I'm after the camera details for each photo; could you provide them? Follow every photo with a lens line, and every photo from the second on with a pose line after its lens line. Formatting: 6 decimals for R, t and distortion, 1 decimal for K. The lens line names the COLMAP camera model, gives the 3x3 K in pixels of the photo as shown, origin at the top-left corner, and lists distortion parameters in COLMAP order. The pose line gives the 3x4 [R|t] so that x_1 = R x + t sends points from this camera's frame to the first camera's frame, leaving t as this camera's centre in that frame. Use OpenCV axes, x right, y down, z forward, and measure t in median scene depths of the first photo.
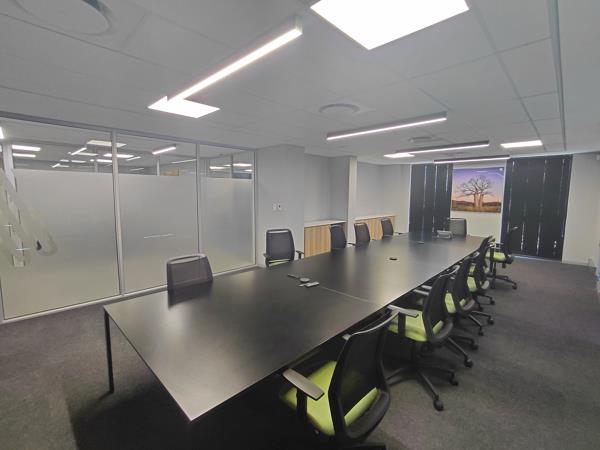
lens RADIAL K [[276.1, 0, 298.2], [0, 276.1, 223.4], [0, 0, 1]] dist [-0.001082, 0.000422]
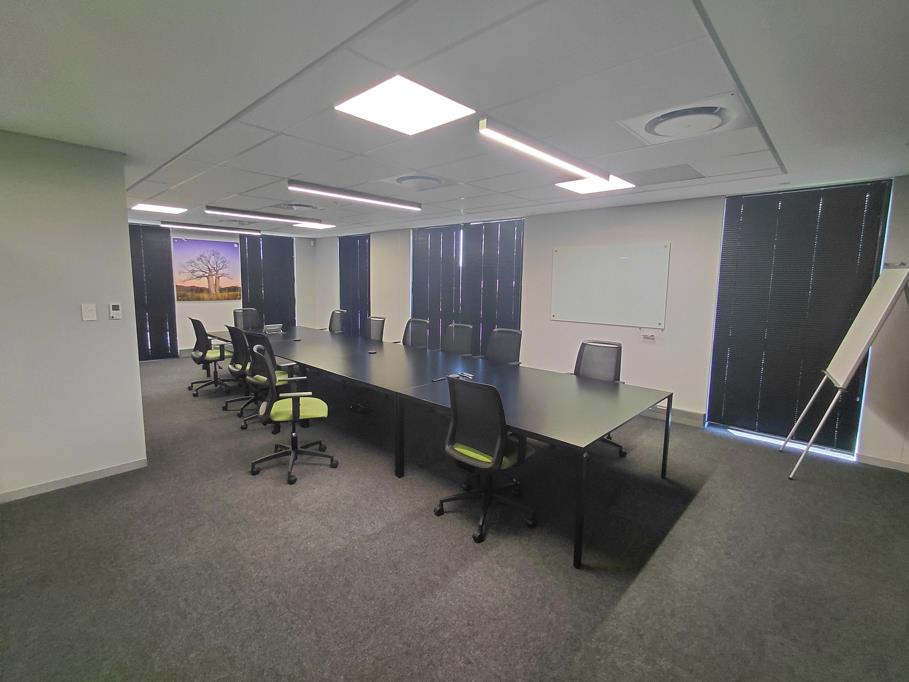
lens RADIAL K [[418.3, 0, 452.7], [0, 418.3, 335.8], [0, 0, 1]] dist [-0.001082, 0.000422]
pose [[-0.014952, -0.138449, 0.990257, -0.496696], [0.098271, 0.985369, 0.139249, -0.042591], [-0.995047, 0.099395, -0.001128, 0.381680]]
